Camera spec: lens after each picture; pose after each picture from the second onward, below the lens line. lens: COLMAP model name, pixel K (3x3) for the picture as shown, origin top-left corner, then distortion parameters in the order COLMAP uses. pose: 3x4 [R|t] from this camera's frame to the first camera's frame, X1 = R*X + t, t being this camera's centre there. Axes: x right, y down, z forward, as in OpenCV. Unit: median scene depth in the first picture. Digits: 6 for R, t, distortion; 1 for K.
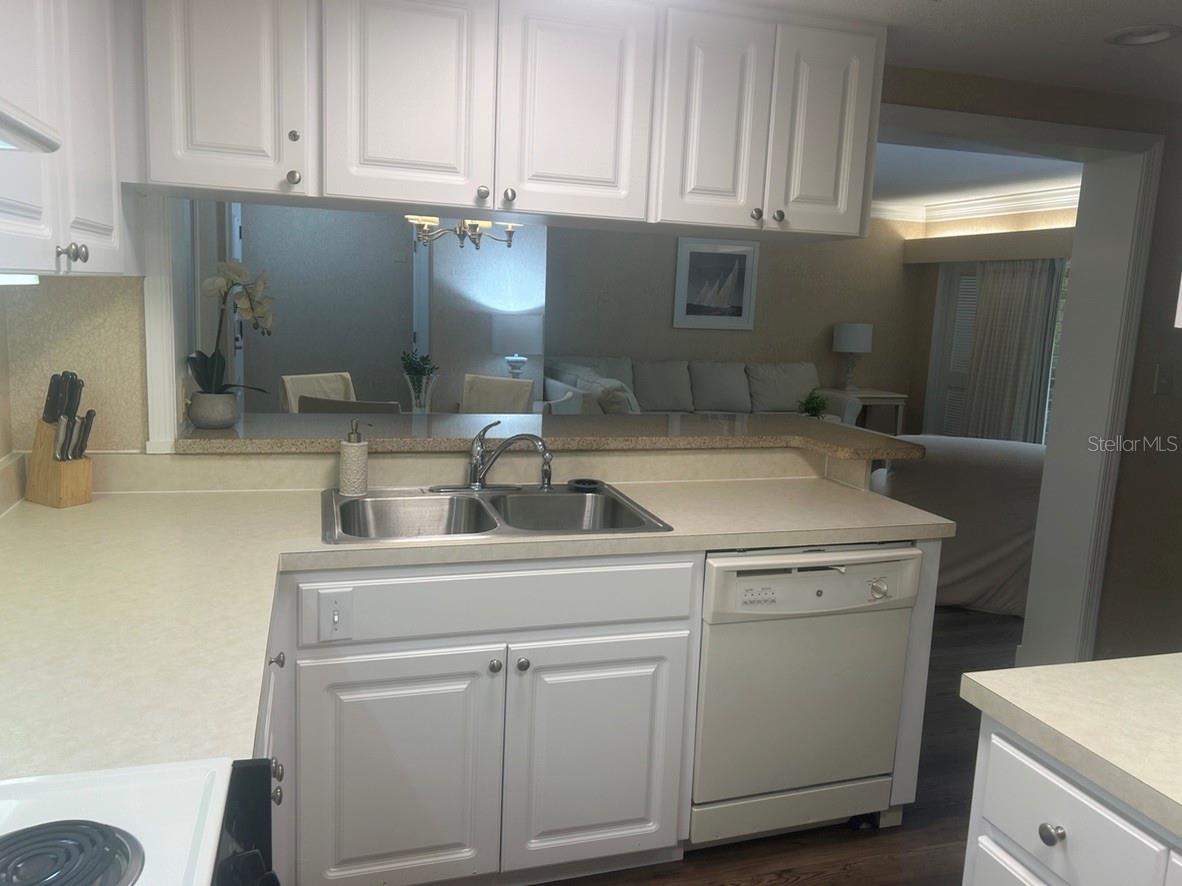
lens RADIAL K [[882.3, 0, 591.0], [0, 882.3, 443.0], [0, 0, 1]] dist [0.055181, -0.115967]
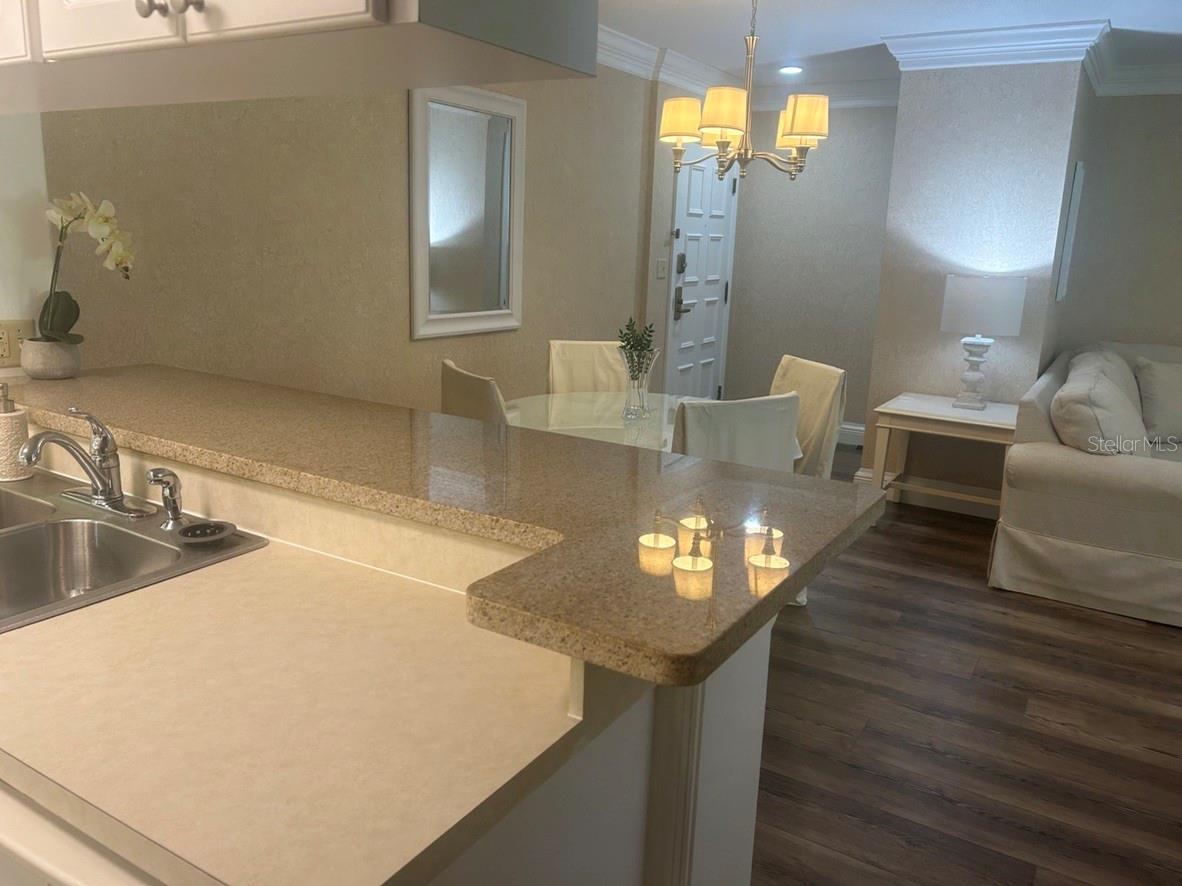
lens RADIAL K [[882.3, 0, 591.0], [0, 882.3, 443.0], [0, 0, 1]] dist [0.055181, -0.115967]
pose [[0.651762, 0.147533, -0.743935, 0.320899], [-0.124790, 0.988389, 0.086684, -0.052152], [0.748087, 0.036338, 0.662606, 0.427707]]
